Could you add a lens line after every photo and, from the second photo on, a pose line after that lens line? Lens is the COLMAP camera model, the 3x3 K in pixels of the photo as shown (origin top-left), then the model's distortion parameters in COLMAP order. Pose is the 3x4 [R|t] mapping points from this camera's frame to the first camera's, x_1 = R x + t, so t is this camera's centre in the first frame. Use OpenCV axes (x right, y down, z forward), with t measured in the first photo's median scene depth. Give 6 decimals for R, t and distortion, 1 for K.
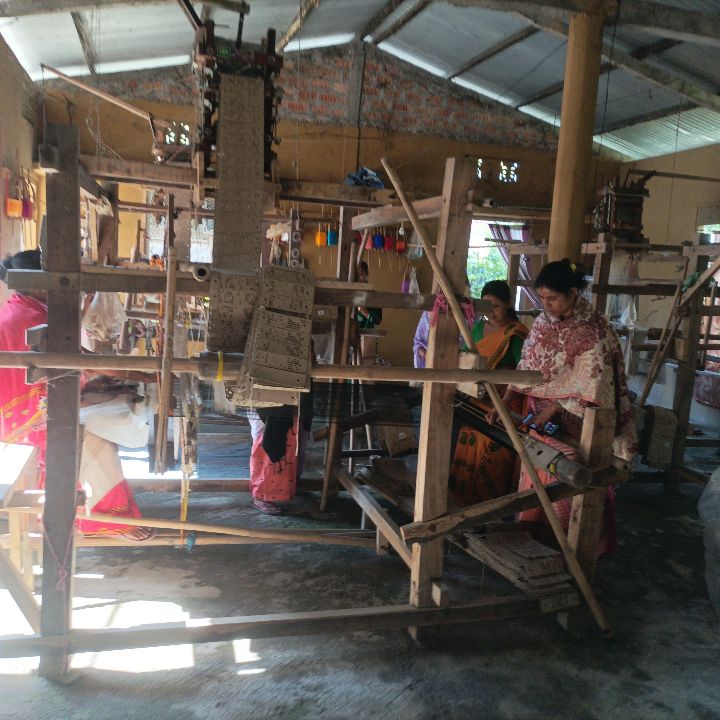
lens RADIAL K [[729.4, 0, 363.8], [0, 729.4, 358.6], [0, 0, 1]] dist [0.025903, 0.000000]
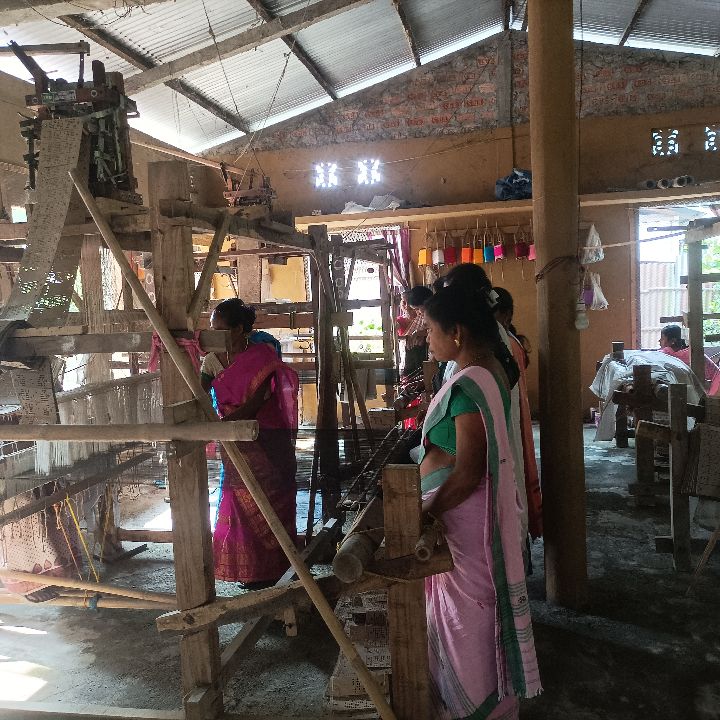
lens RADIAL K [[729.4, 0, 357.3], [0, 729.4, 357.6], [0, 0, 1]] dist [0.025903, 0.000000]
pose [[0.877439, -0.072587, -0.474165, 0.536525], [0.055855, 0.997221, -0.049300, -0.004417], [0.476426, 0.016774, 0.879055, 0.305843]]
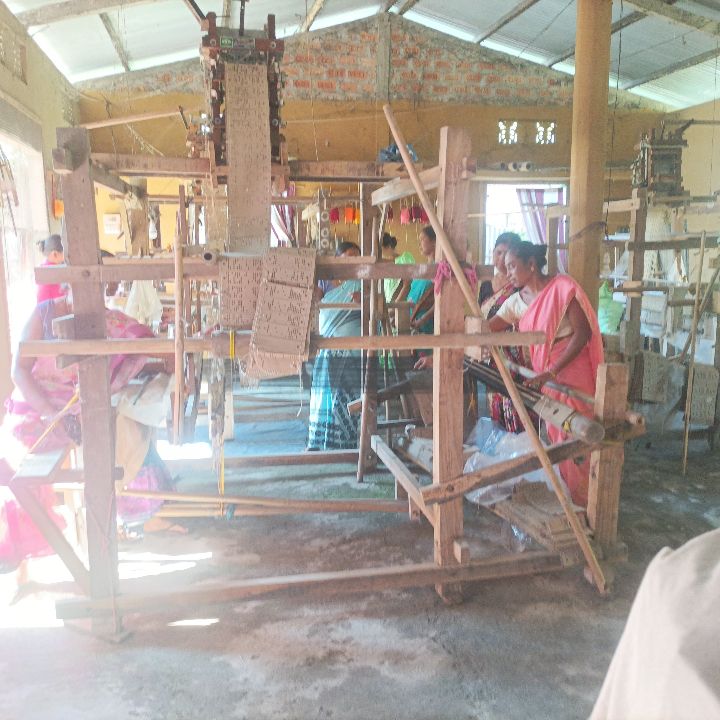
lens RADIAL K [[729.4, 0, 362.3], [0, 729.4, 365.1], [0, 0, 1]] dist [0.025903, 0.000000]
pose [[0.994454, -0.056339, -0.088807, 0.058424], [0.059885, 0.997490, 0.037783, 0.007878], [0.086455, -0.042892, 0.995332, -0.029472]]
